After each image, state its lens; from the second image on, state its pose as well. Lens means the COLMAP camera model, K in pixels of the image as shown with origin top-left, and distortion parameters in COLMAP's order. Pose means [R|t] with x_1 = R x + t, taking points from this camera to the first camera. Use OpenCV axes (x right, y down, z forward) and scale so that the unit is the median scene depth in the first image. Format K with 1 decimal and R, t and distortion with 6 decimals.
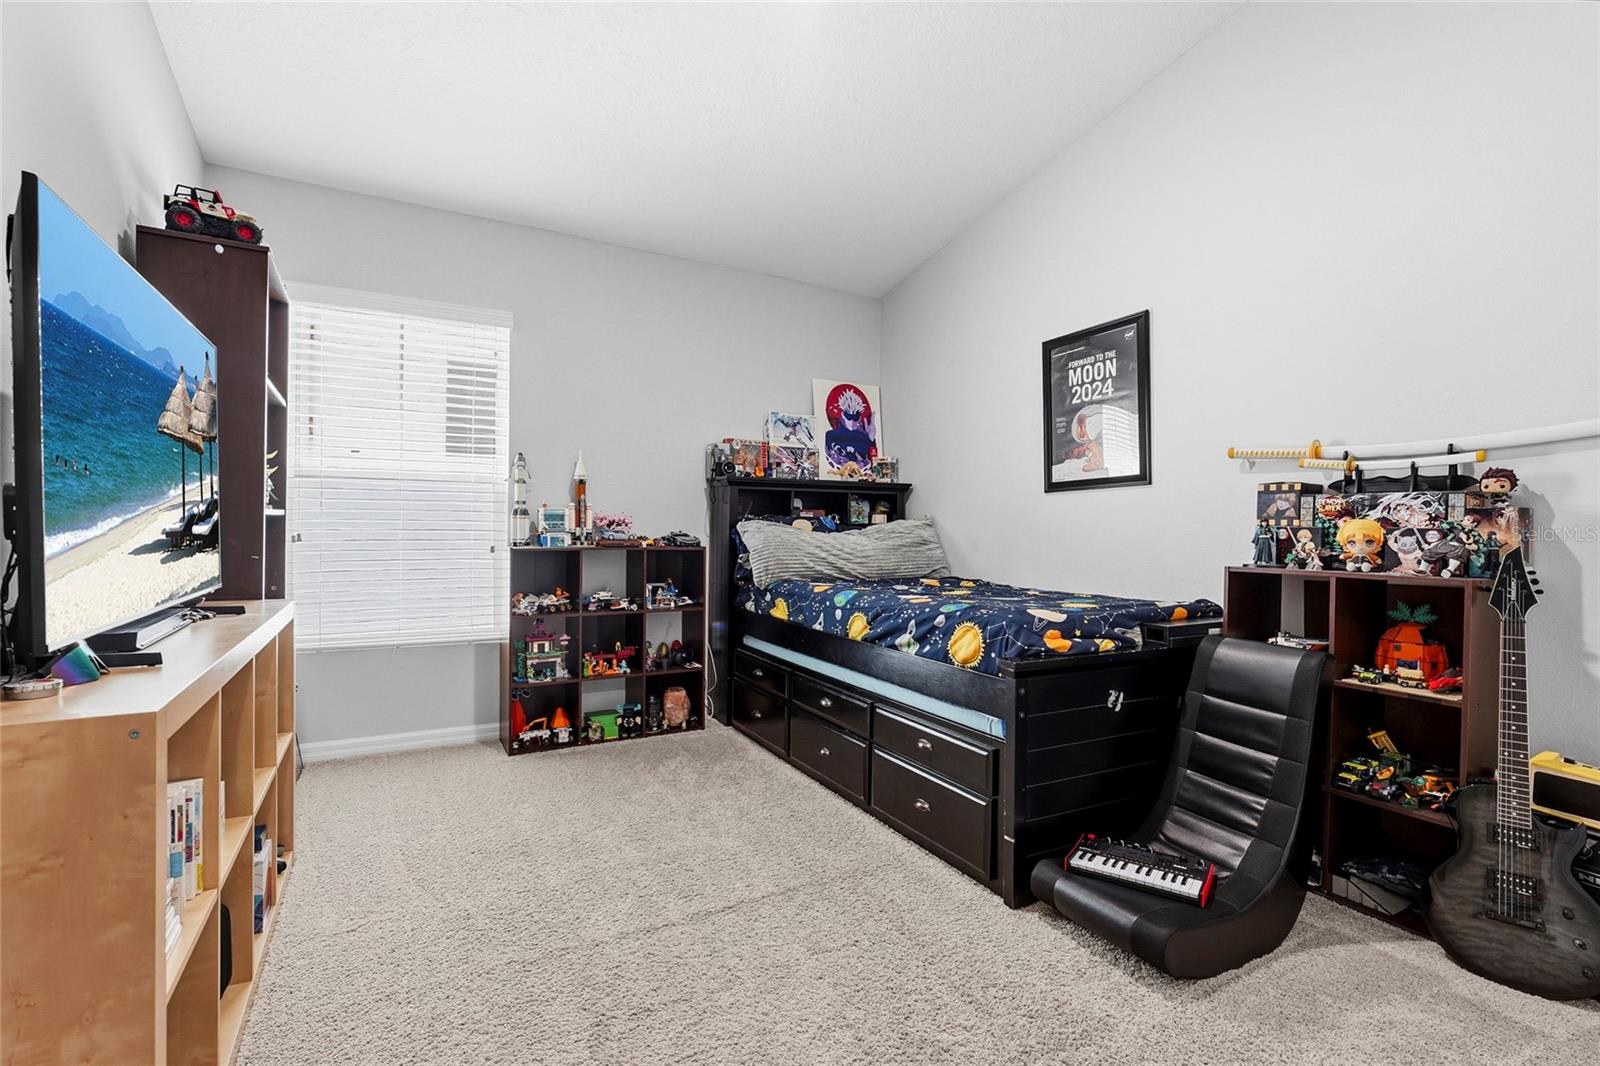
lens RADIAL K [[743.7, 0, 797.3], [0, 743.7, 533.8], [0, 0, 1]] dist [0.001948, 0.000990]
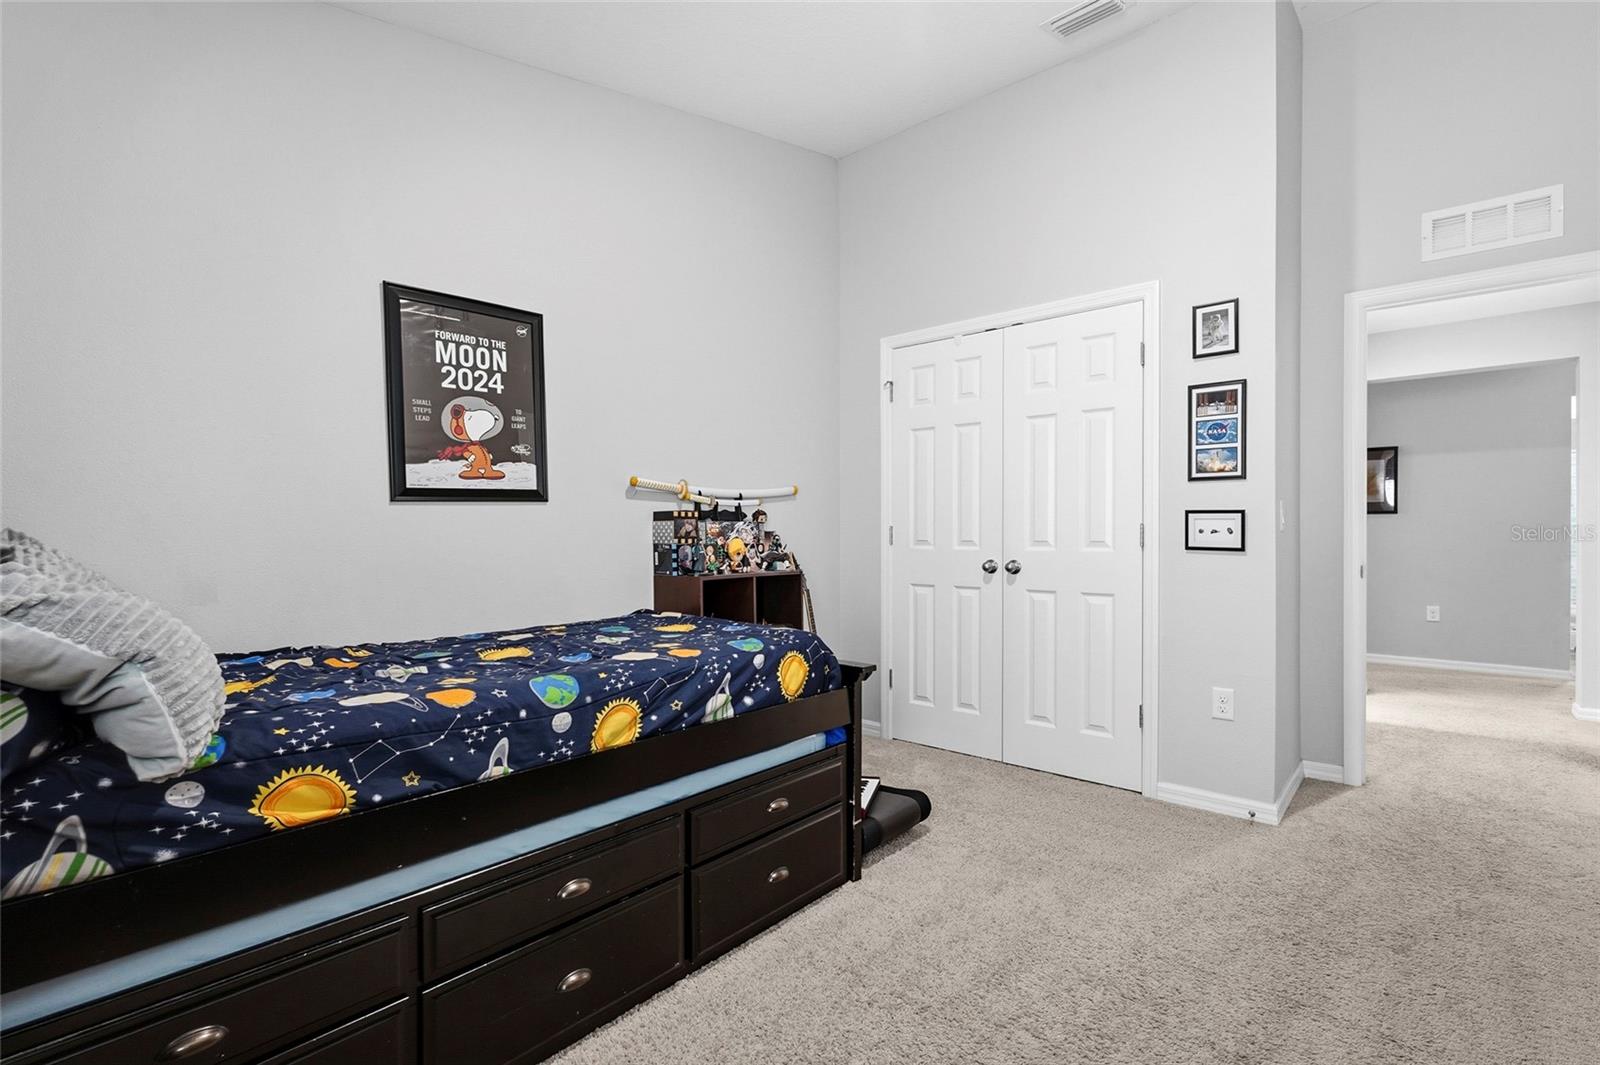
lens RADIAL K [[743.7, 0, 796.3], [0, 743.7, 529.0], [0, 0, 1]] dist [0.001948, 0.000990]
pose [[-0.347298, -0.002226, 0.937752, -0.502203], [0.011129, 0.999917, 0.006495, -0.033752], [-0.937689, 0.012692, -0.347245, 1.003197]]
